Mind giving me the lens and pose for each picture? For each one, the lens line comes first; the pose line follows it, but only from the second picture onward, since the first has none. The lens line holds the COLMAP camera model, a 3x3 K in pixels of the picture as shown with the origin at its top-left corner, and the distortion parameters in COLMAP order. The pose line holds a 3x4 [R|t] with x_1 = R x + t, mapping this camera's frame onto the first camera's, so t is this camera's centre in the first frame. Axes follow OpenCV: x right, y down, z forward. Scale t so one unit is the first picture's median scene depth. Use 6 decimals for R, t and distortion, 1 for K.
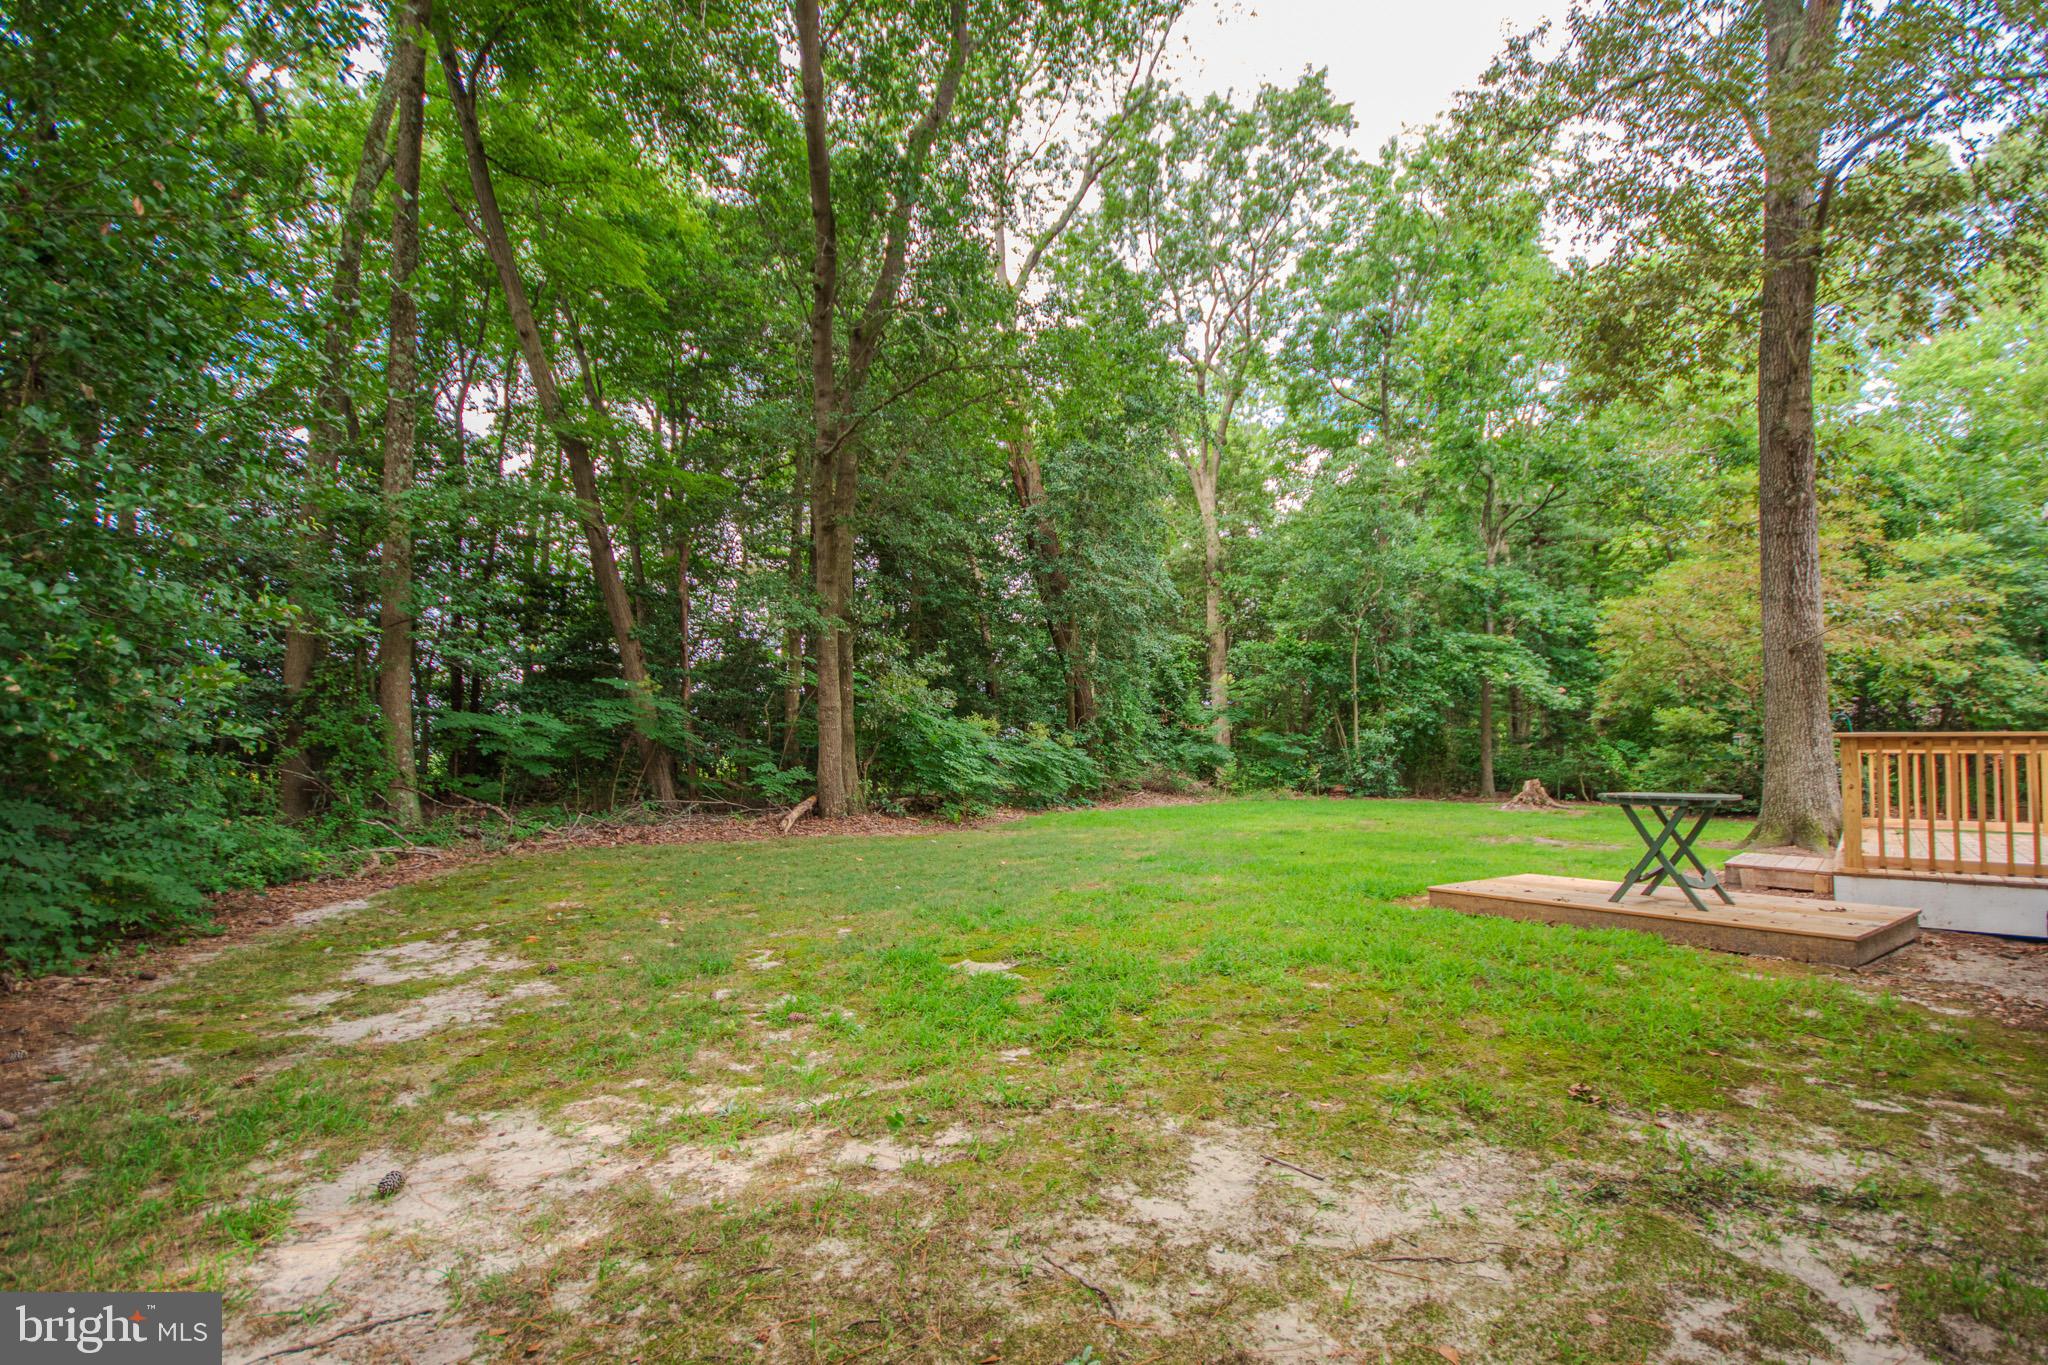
lens RADIAL K [[952.6, 0, 1033.8], [0, 952.6, 715.5], [0, 0, 1]] dist [-0.015712, -0.000445]
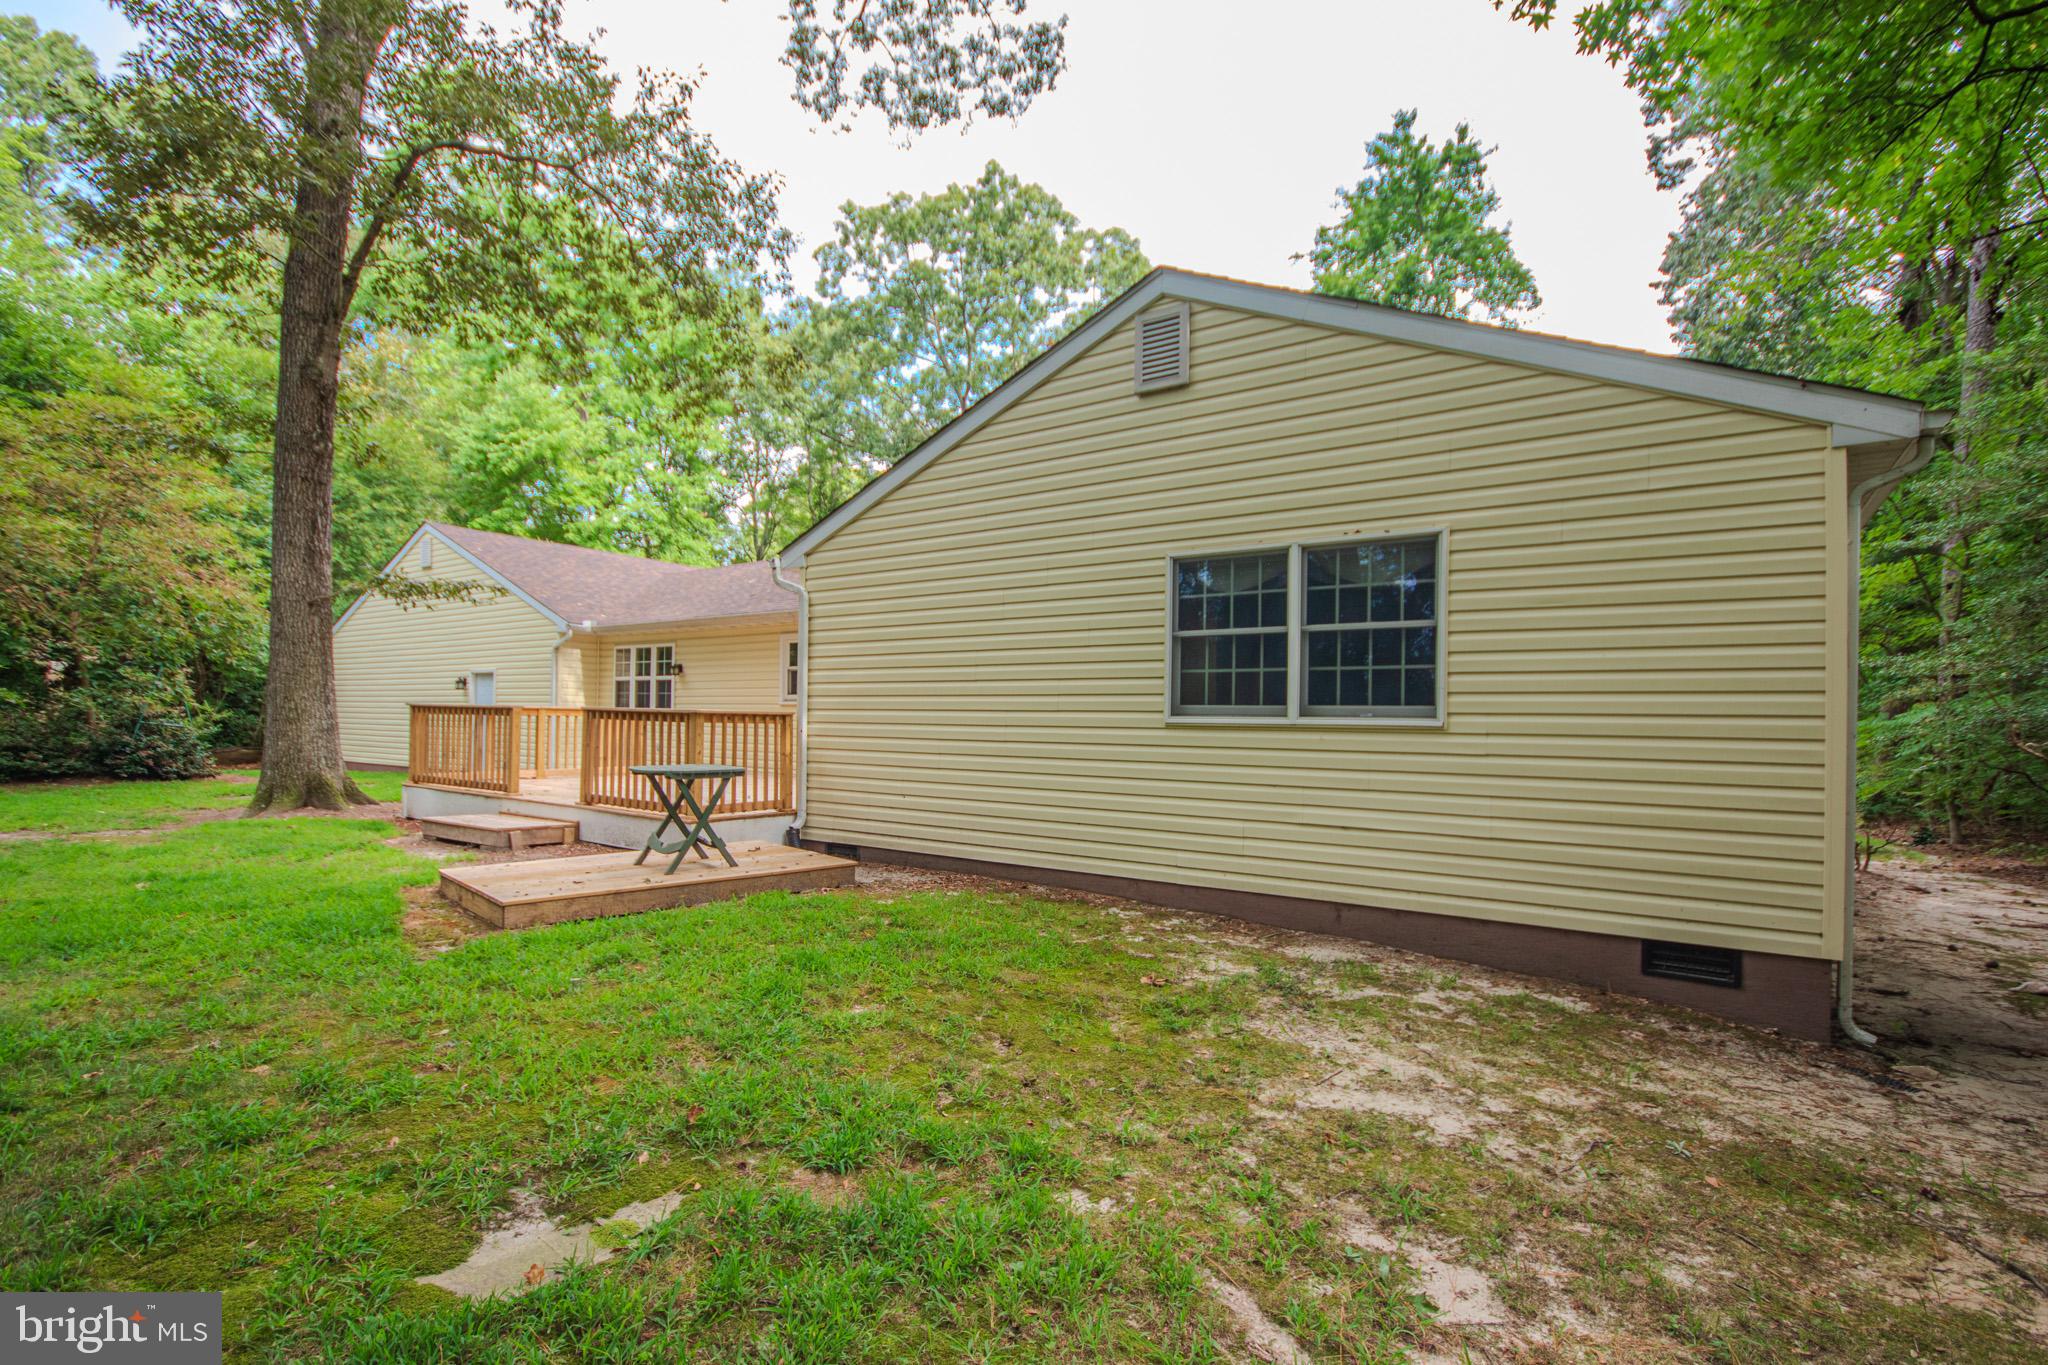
lens RADIAL K [[952.6, 0, 1033.8], [0, 952.6, 715.5], [0, 0, 1]] dist [-0.015712, -0.000445]
pose [[-0.105557, -0.005369, 0.994399, -1.023587], [-0.059141, 0.998249, -0.000888, 0.010394], [-0.992653, -0.058903, -0.105690, 1.653451]]
